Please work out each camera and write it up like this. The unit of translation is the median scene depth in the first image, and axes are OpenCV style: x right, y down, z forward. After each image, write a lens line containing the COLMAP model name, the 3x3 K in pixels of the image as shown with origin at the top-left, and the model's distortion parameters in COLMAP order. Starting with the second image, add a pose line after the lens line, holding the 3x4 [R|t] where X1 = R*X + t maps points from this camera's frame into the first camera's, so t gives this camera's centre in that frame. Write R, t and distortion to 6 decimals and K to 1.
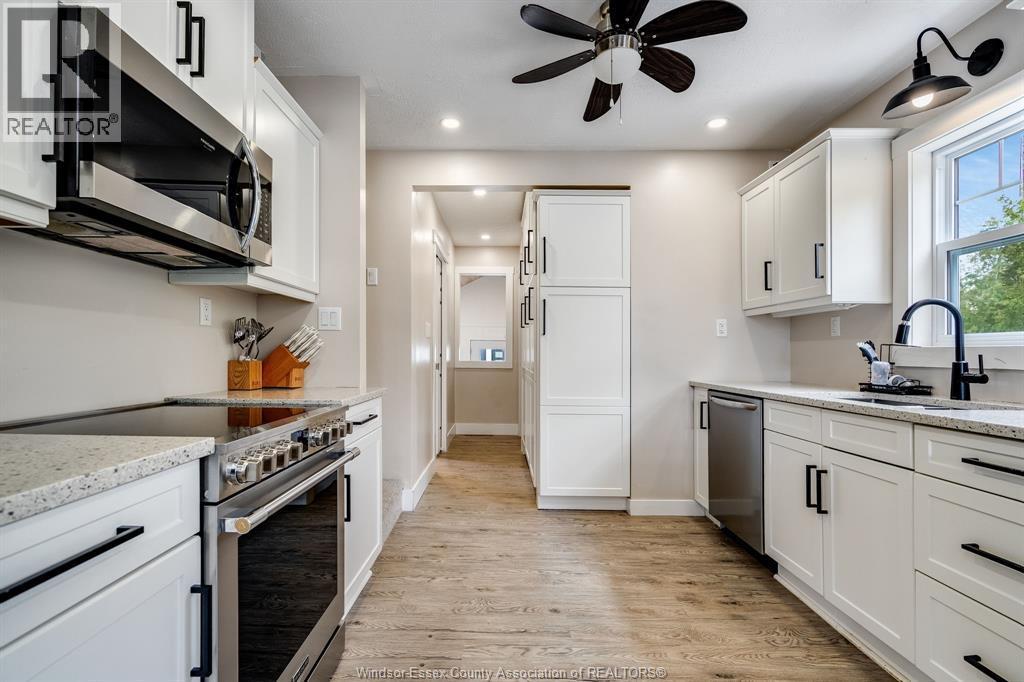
lens RADIAL K [[455.5, 0, 504.5], [0, 455.5, 348.6], [0, 0, 1]] dist [-0.007779, 0.002587]
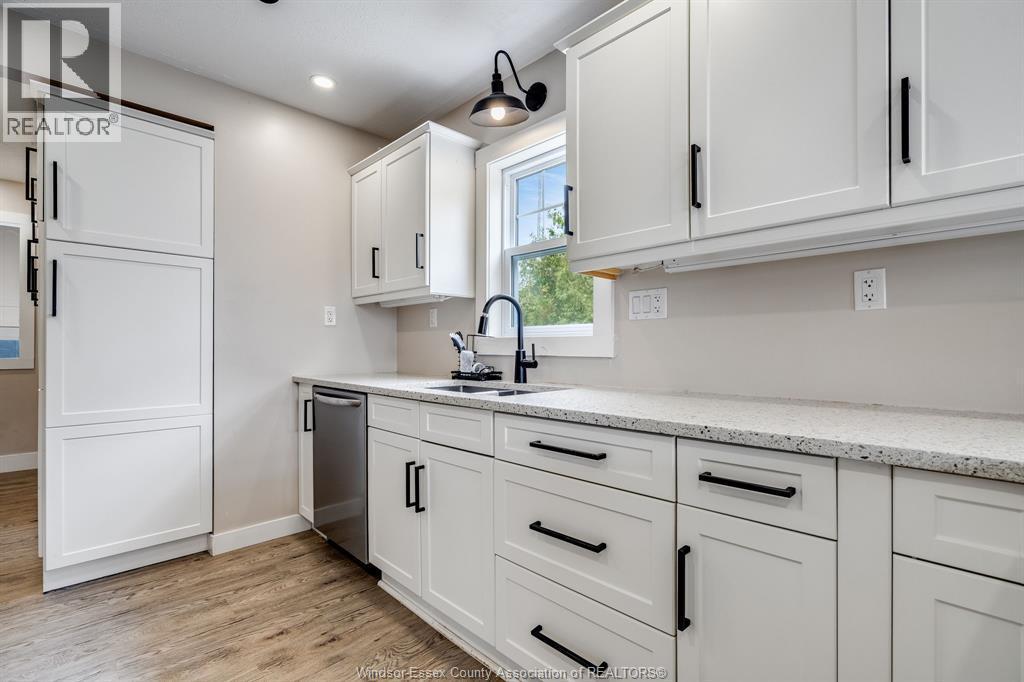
lens RADIAL K [[455.5, 0, 514.2], [0, 455.5, 342.0], [0, 0, 1]] dist [-0.007779, 0.002587]
pose [[0.696296, 0.000132, 0.717755, 0.121084], [-0.002765, 0.999993, 0.002499, 0.004154], [-0.717749, -0.003724, 0.696292, 0.154785]]
